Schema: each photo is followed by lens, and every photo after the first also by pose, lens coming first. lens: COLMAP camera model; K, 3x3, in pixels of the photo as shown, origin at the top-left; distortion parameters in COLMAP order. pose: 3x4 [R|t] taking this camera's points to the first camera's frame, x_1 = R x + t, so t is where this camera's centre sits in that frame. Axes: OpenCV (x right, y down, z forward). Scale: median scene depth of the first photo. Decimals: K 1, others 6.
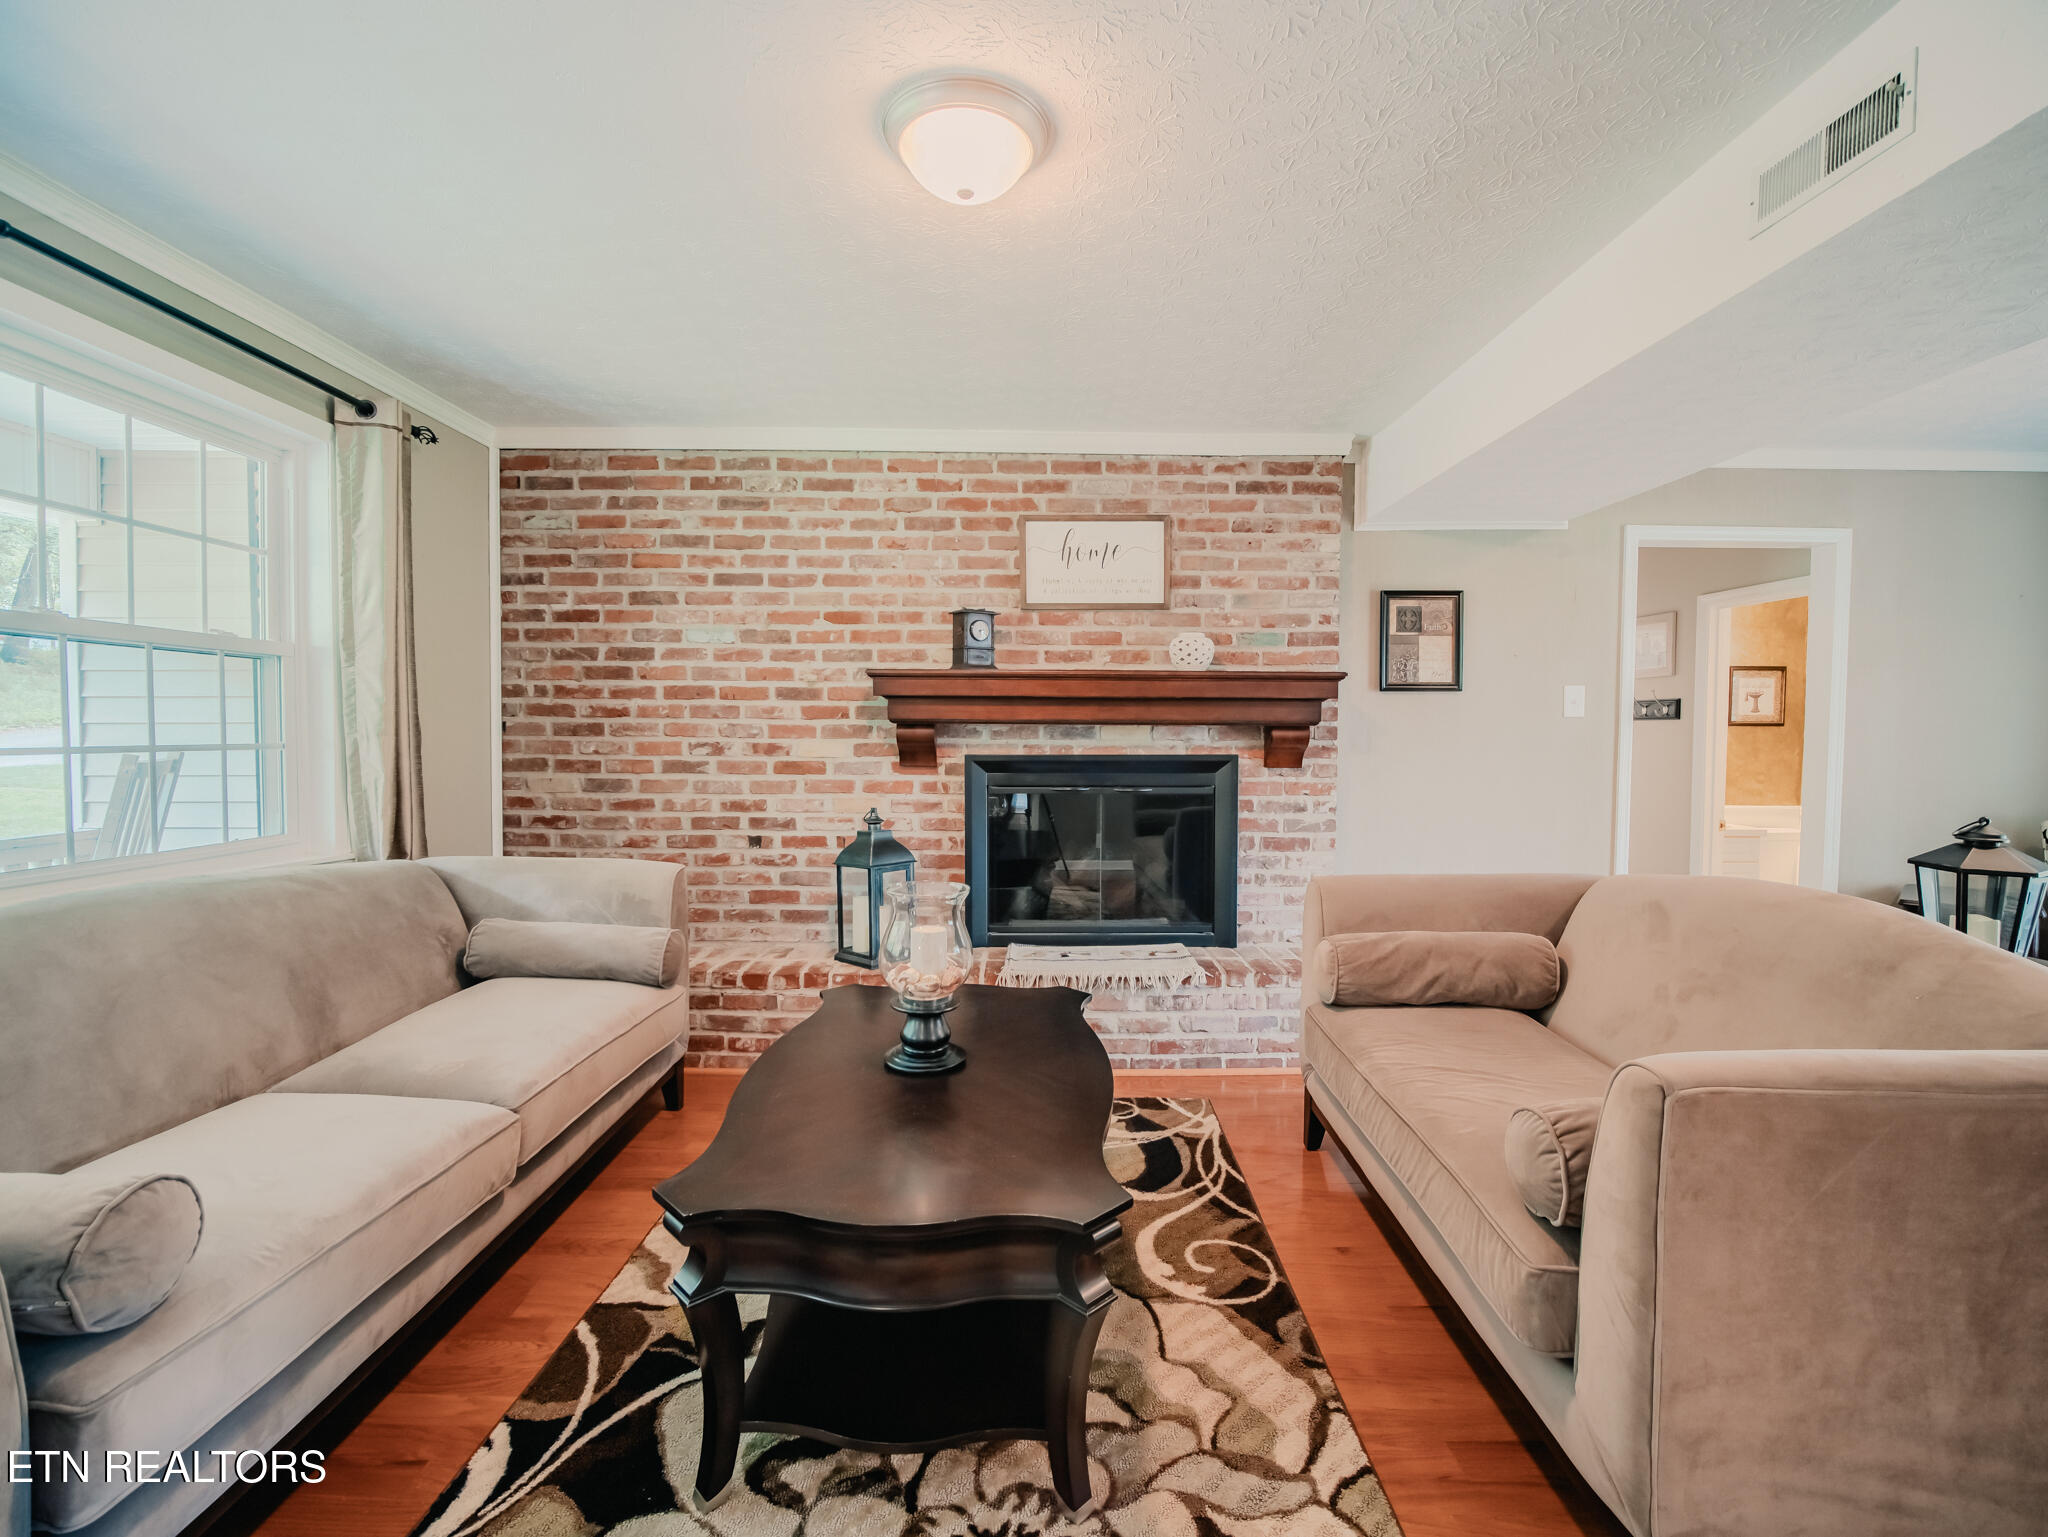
lens RADIAL K [[920.2, 0, 1025.9], [0, 920.2, 765.5], [0, 0, 1]] dist [-0.012924, -0.004397]
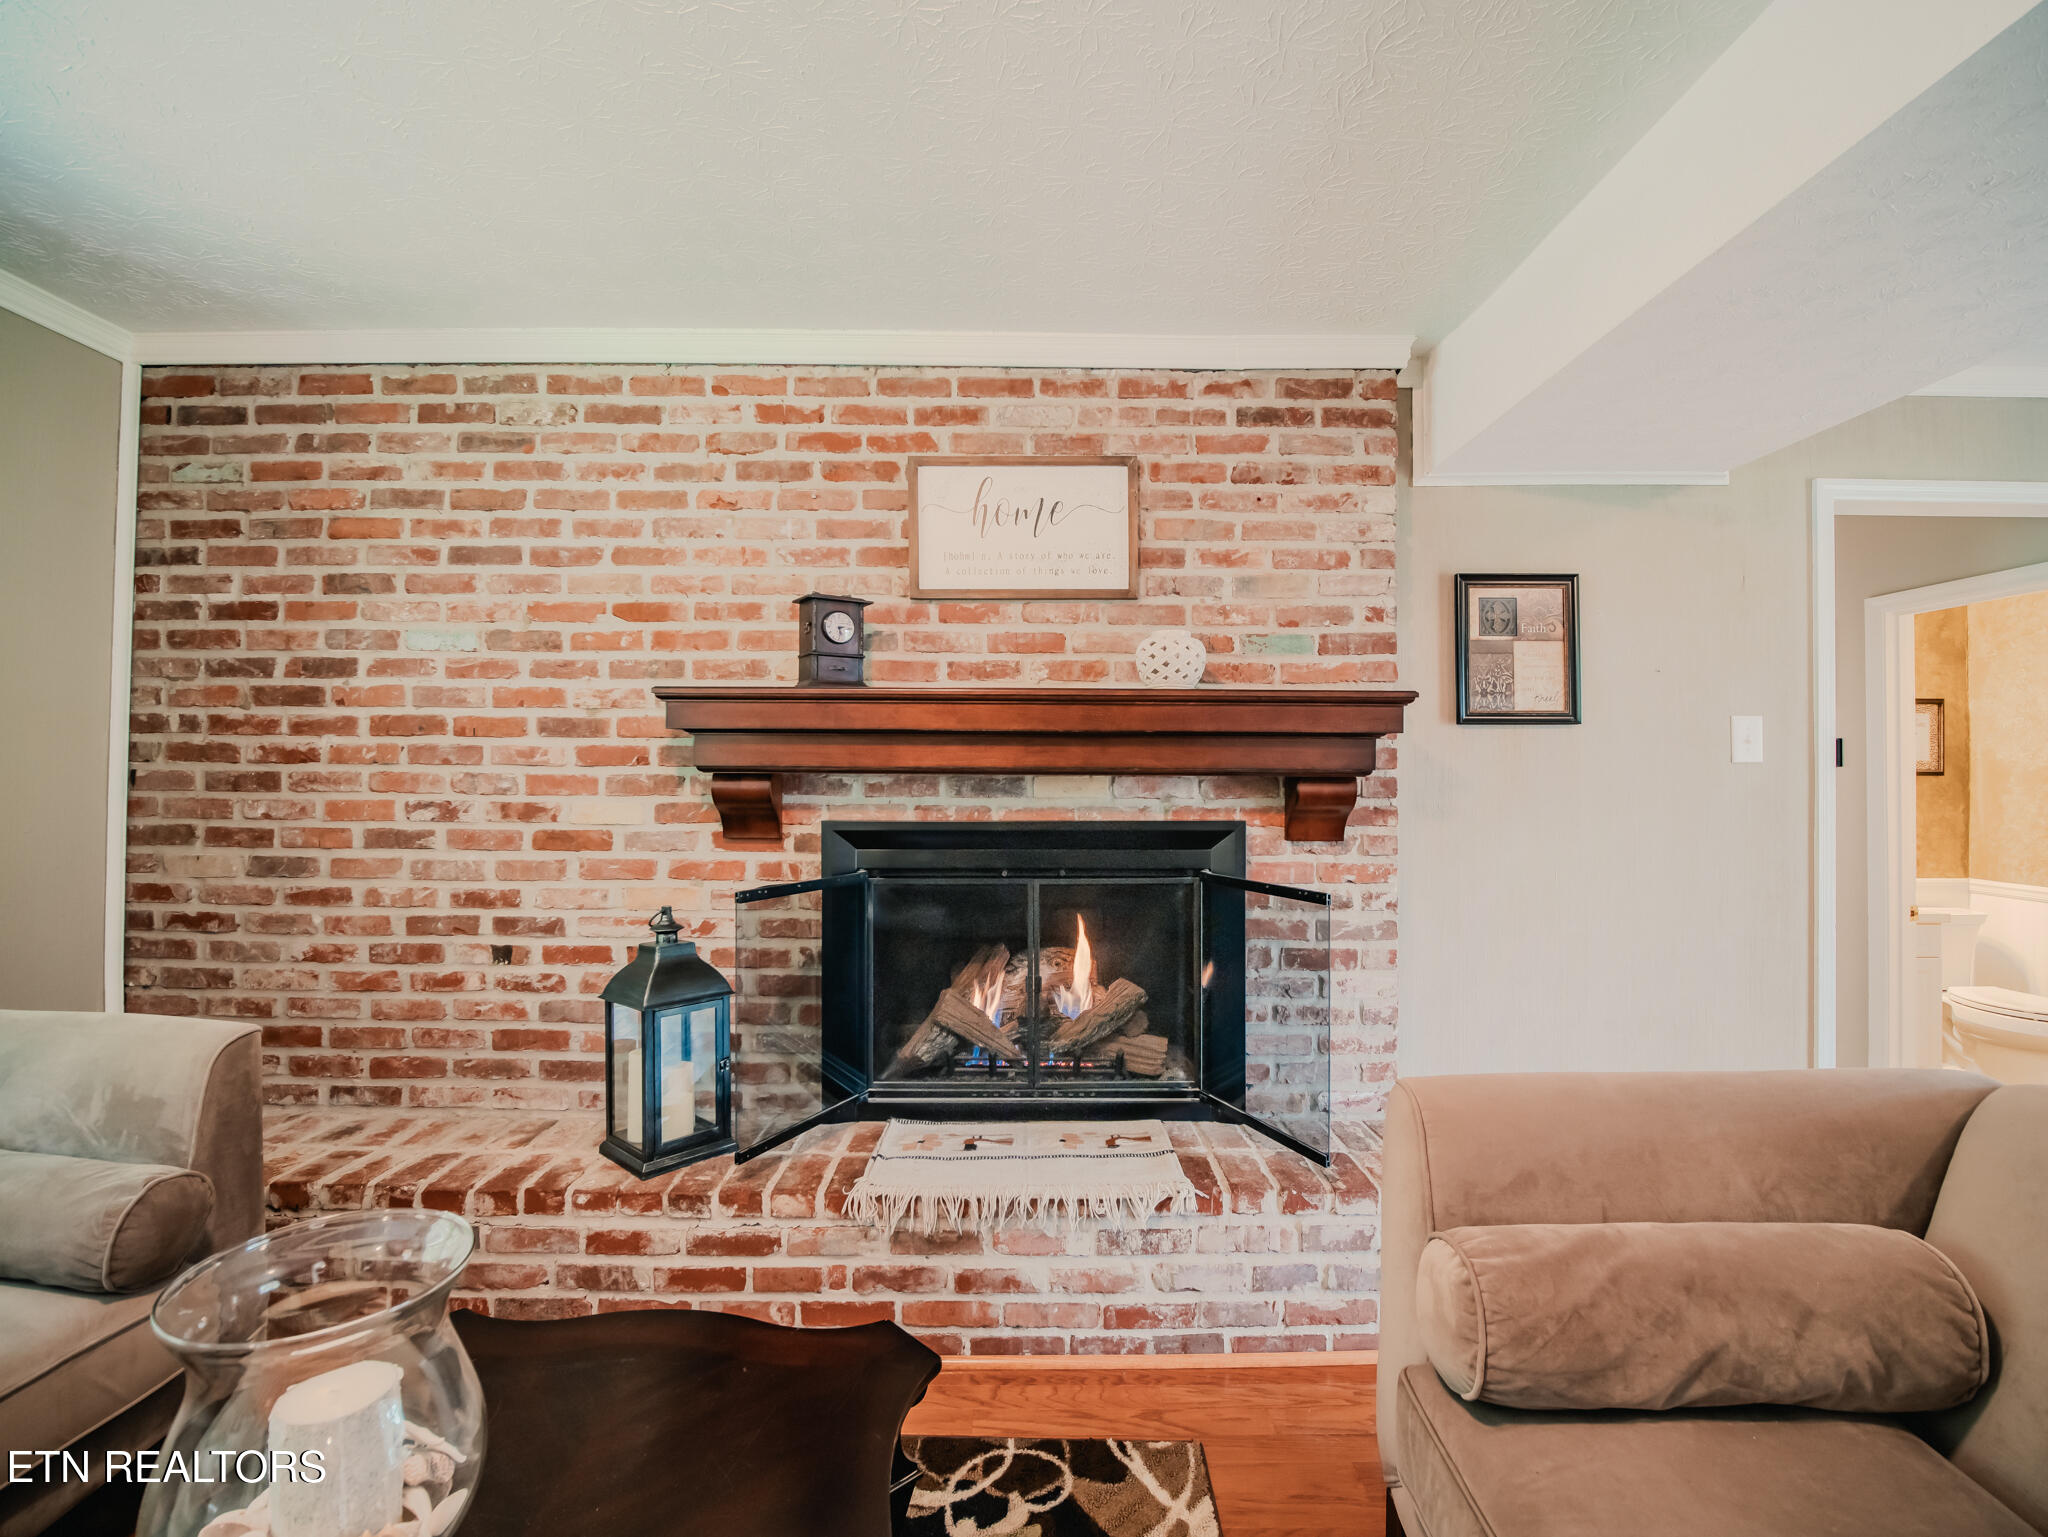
lens RADIAL K [[920.2, 0, 1025.9], [0, 920.2, 765.5], [0, 0, 1]] dist [-0.012924, -0.004397]
pose [[0.999999, 0.000062, -0.001061, 0.077140], [-0.000119, 0.998554, -0.053766, -0.015939], [0.001057, 0.053767, 0.998553, 0.350708]]
